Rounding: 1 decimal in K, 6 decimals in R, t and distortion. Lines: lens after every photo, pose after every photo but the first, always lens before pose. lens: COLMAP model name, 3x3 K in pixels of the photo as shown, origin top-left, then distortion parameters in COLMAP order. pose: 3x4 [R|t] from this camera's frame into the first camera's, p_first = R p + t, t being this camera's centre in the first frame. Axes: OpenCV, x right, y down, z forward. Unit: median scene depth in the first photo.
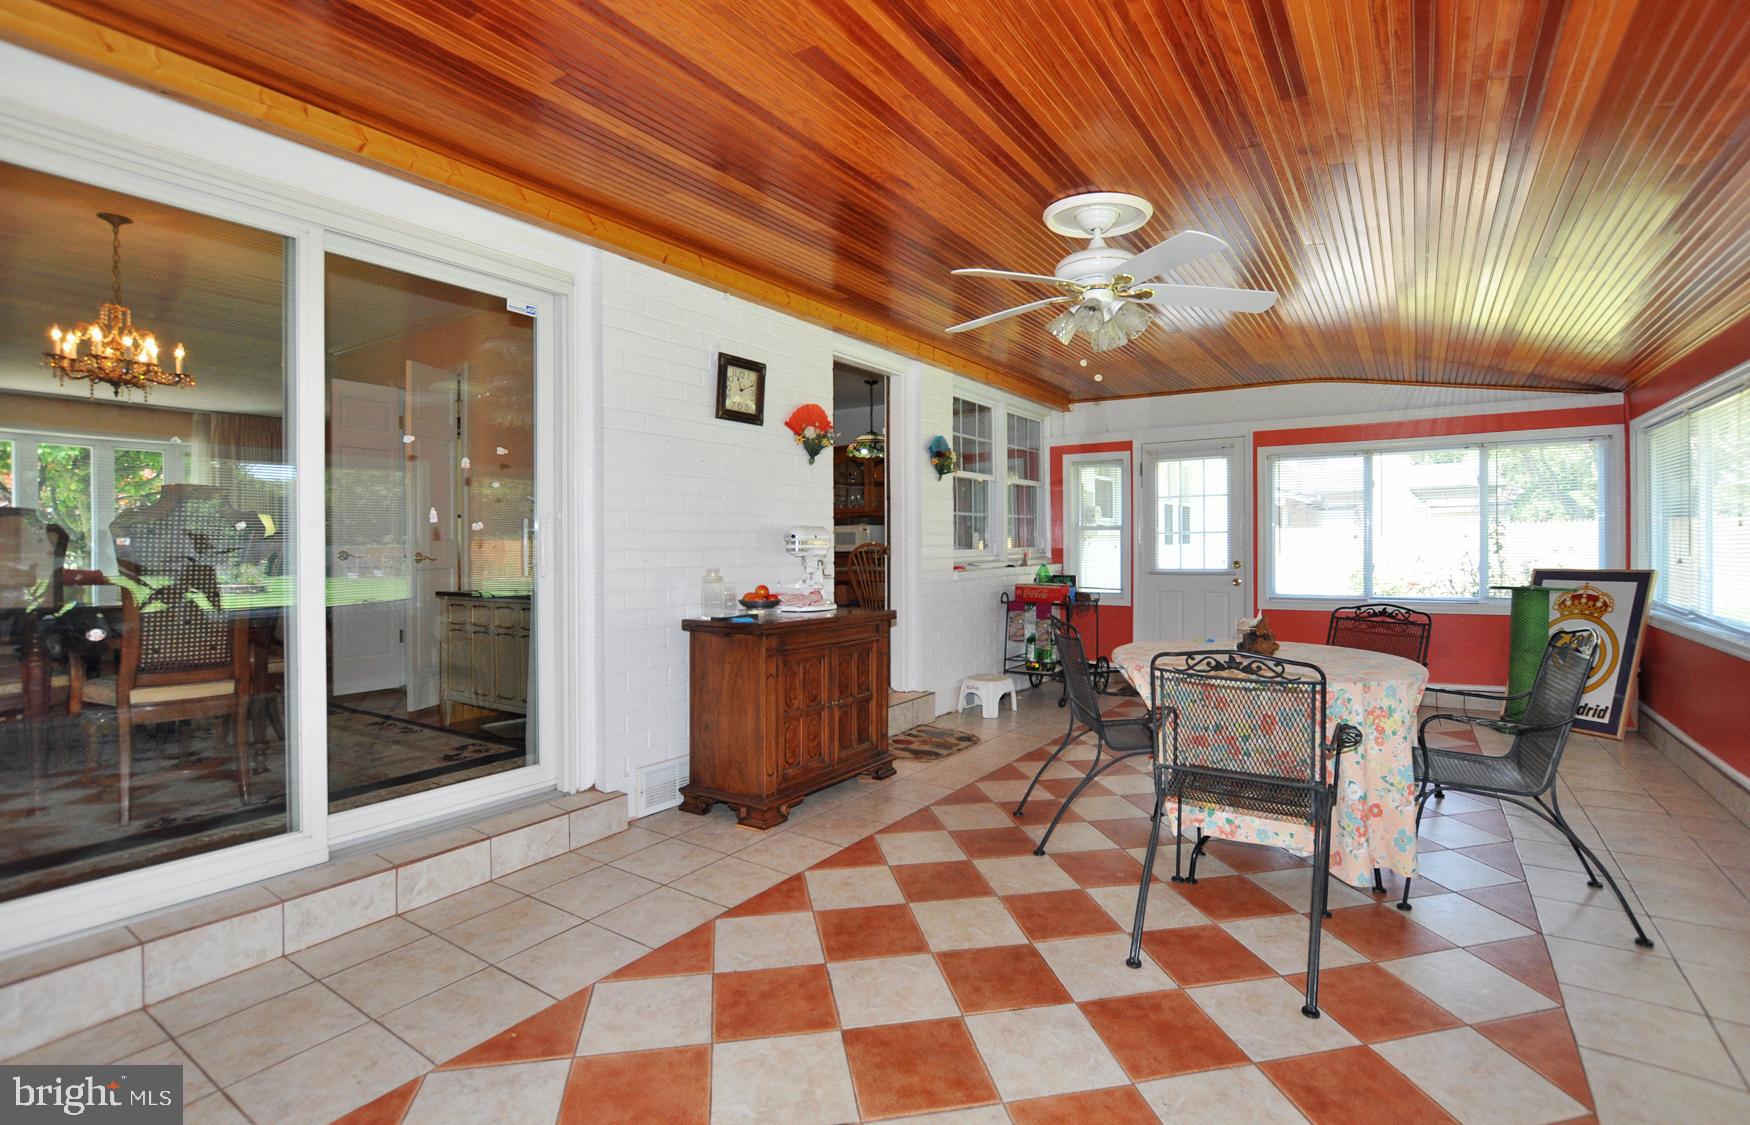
lens RADIAL K [[826.5, 0, 863.2], [0, 826.5, 503.2], [0, 0, 1]] dist [-0.037614, -0.000564]
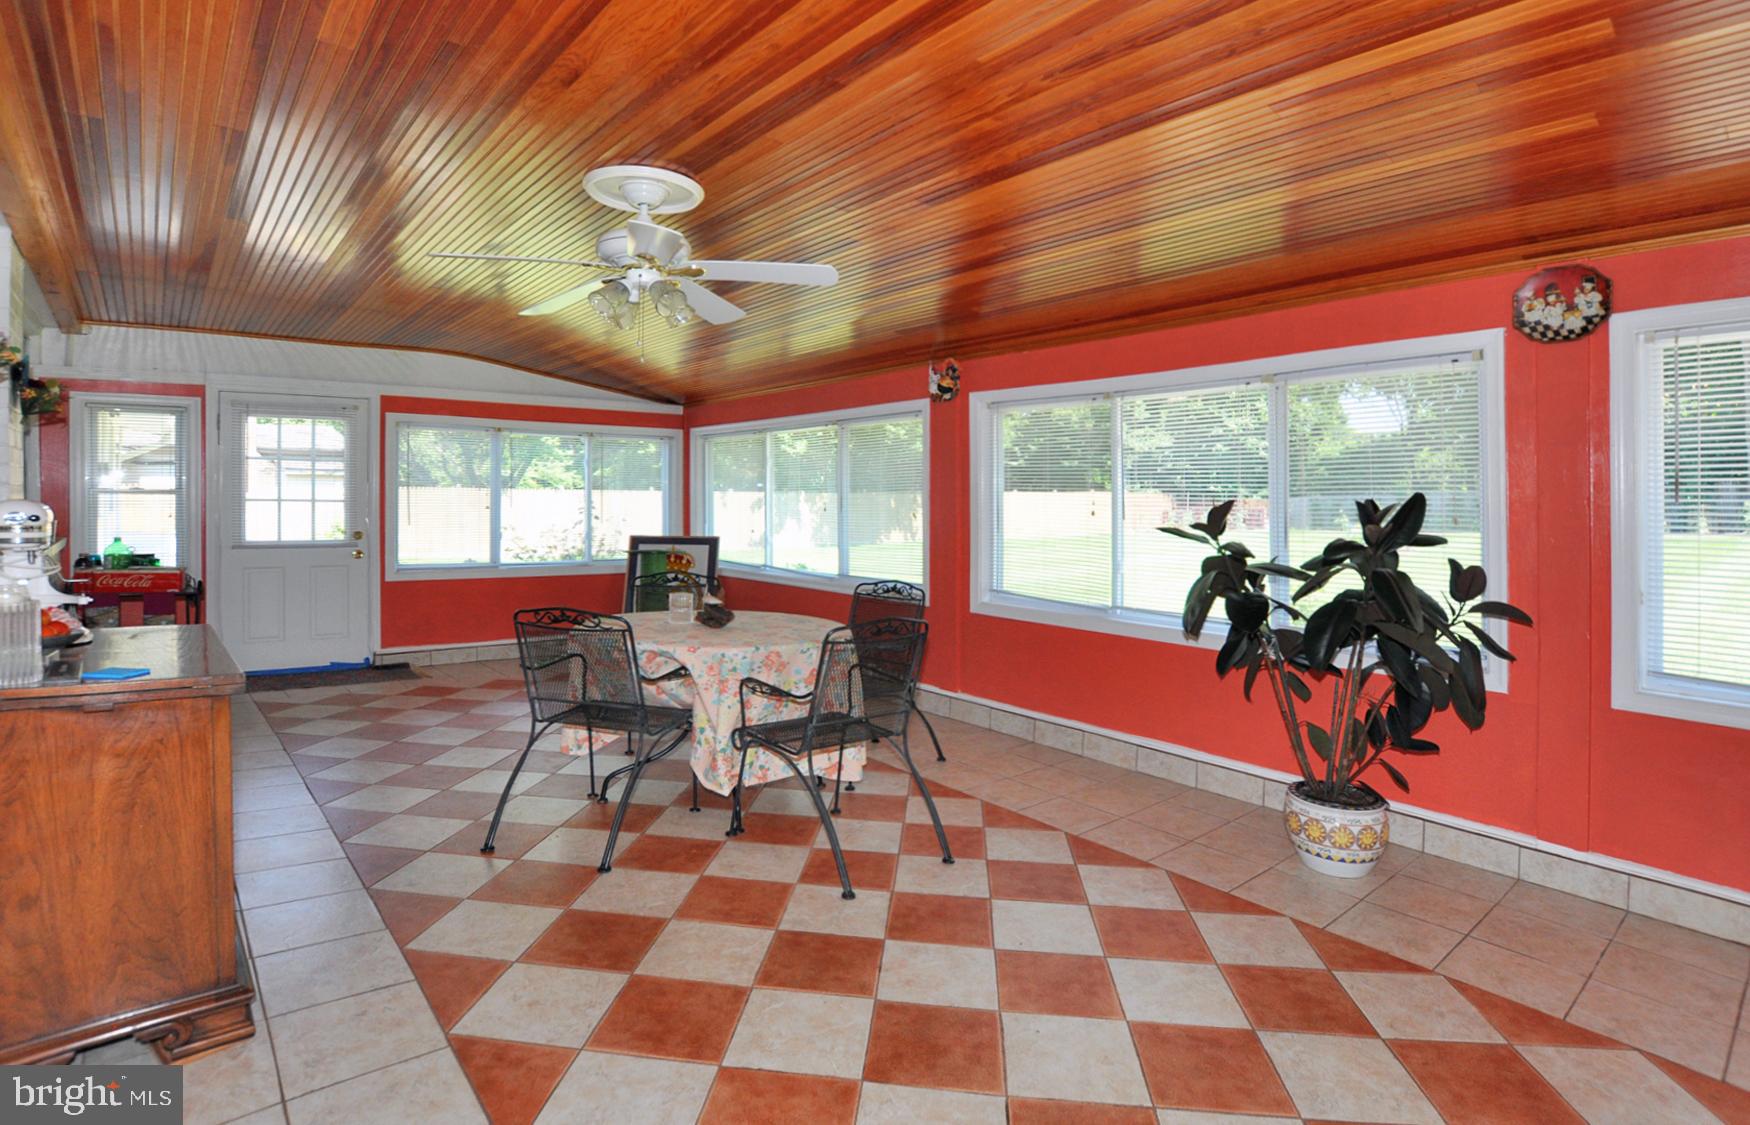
lens RADIAL K [[826.5, 0, 863.2], [0, 826.5, 503.2], [0, 0, 1]] dist [-0.037614, -0.000564]
pose [[0.288734, 0.004784, 0.957397, -0.625622], [-0.051408, 0.998622, 0.010514, -0.008466], [-0.956028, -0.052253, 0.288583, 0.528330]]
